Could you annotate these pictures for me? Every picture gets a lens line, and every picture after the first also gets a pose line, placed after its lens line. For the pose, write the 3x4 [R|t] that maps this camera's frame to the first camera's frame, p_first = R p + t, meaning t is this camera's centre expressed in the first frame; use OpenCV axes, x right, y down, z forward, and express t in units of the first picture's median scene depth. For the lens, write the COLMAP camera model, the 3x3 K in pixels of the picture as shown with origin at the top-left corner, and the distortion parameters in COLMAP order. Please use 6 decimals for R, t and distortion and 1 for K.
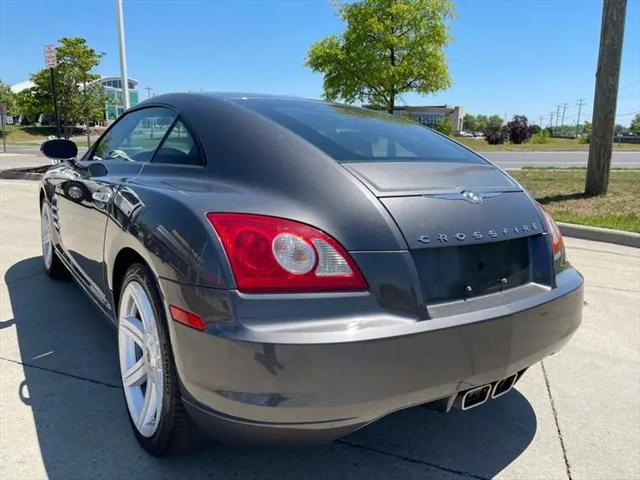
lens RADIAL K [[486.0, 0, 319.2], [0, 486.0, 233.9], [0, 0, 1]] dist [0.082678, -0.117957]
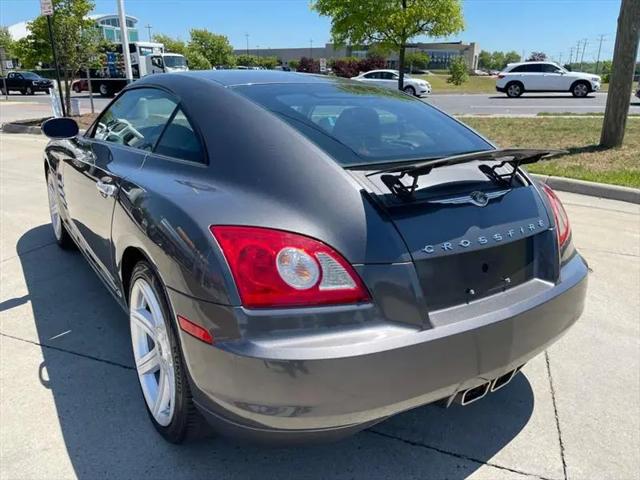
lens RADIAL K [[486.0, 0, 321.7], [0, 486.0, 242.1], [0, 0, 1]] dist [0.082678, -0.117957]
pose [[0.999891, -0.005128, -0.013851, 0.007726], [0.006876, 0.991581, 0.129305, -0.092355], [0.013071, -0.129387, 0.991508, 0.005227]]
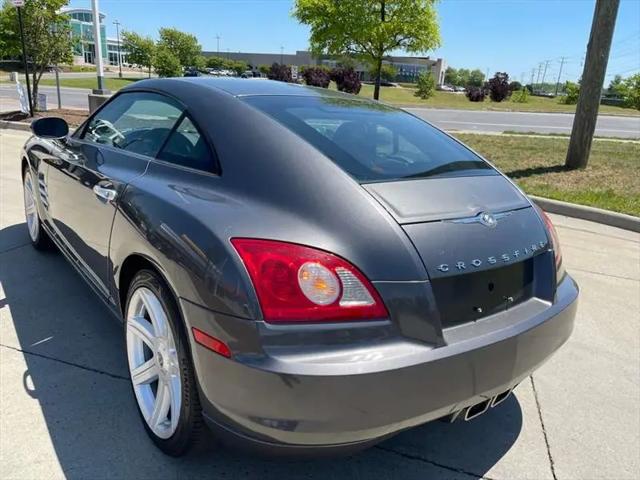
lens RADIAL K [[486.0, 0, 319.2], [0, 486.0, 243.3], [0, 0, 1]] dist [0.082678, -0.117957]
pose [[0.998131, 0.027524, 0.054557, -0.069935], [-0.033779, 0.992527, 0.117256, -0.104217], [-0.050922, -0.118879, 0.991602, 0.003374]]
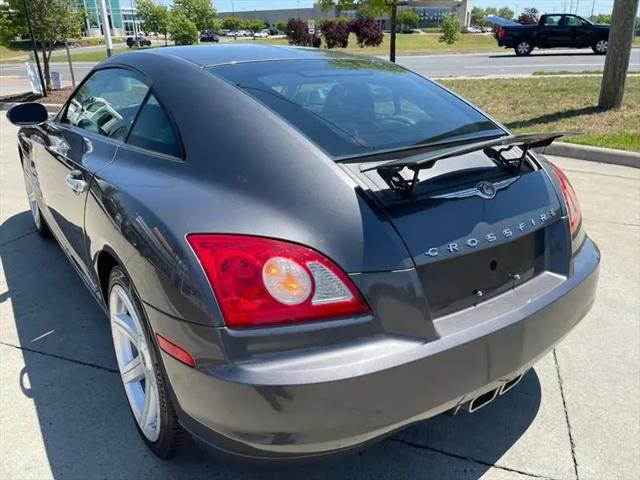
lens RADIAL K [[486.0, 0, 321.5], [0, 486.0, 241.6], [0, 0, 1]] dist [0.082678, -0.117957]
pose [[0.999361, -0.035428, -0.004680, 0.011828], [0.035659, 0.980041, 0.195572, -0.131508], [-0.002342, -0.195614, 0.980678, 0.084987]]
